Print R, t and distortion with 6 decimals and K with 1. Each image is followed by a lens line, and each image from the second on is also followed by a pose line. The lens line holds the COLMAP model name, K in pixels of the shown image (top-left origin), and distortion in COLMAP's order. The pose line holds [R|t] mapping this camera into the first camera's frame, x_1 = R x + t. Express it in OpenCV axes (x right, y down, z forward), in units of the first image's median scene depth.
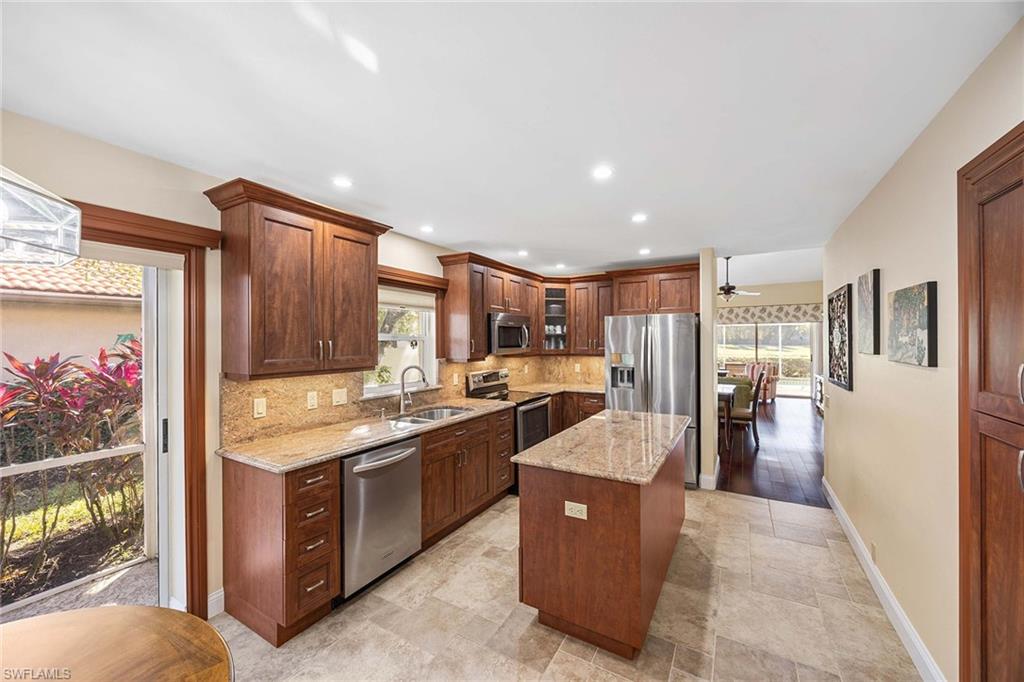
lens RADIAL K [[390.3, 0, 518.1], [0, 390.3, 340.9], [0, 0, 1]] dist [-0.002679, -0.000049]
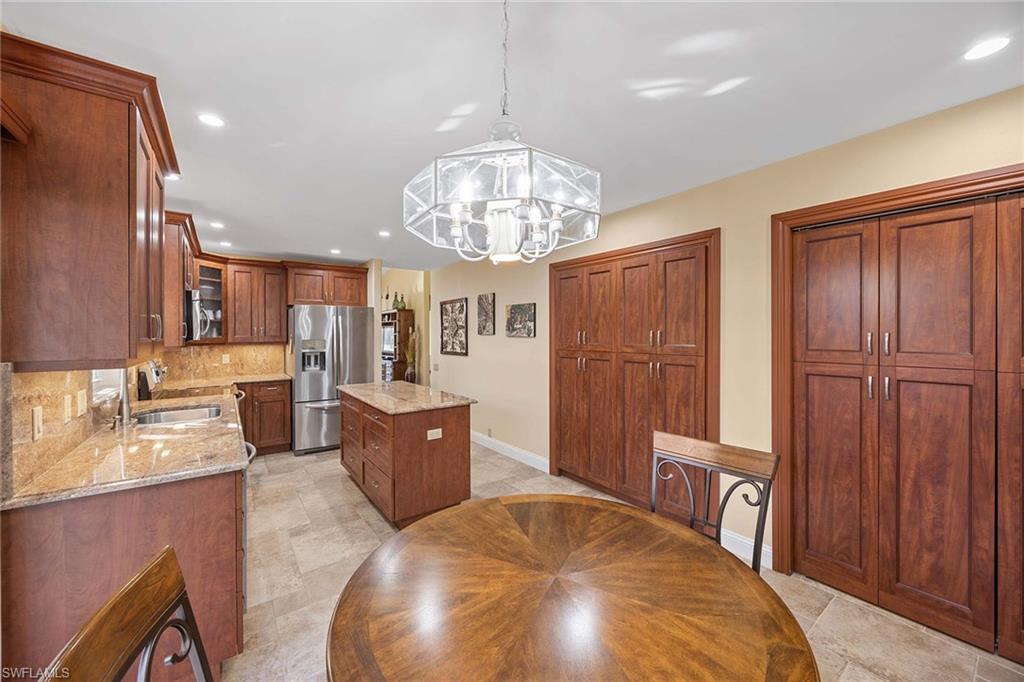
lens RADIAL K [[390.3, 0, 509.4], [0, 390.3, 338.4], [0, 0, 1]] dist [-0.002679, -0.000049]
pose [[0.387753, -0.005959, 0.921744, -0.513366], [0.004131, 0.999980, 0.004727, 0.025440], [-0.921754, 0.001974, 0.387770, 0.065028]]
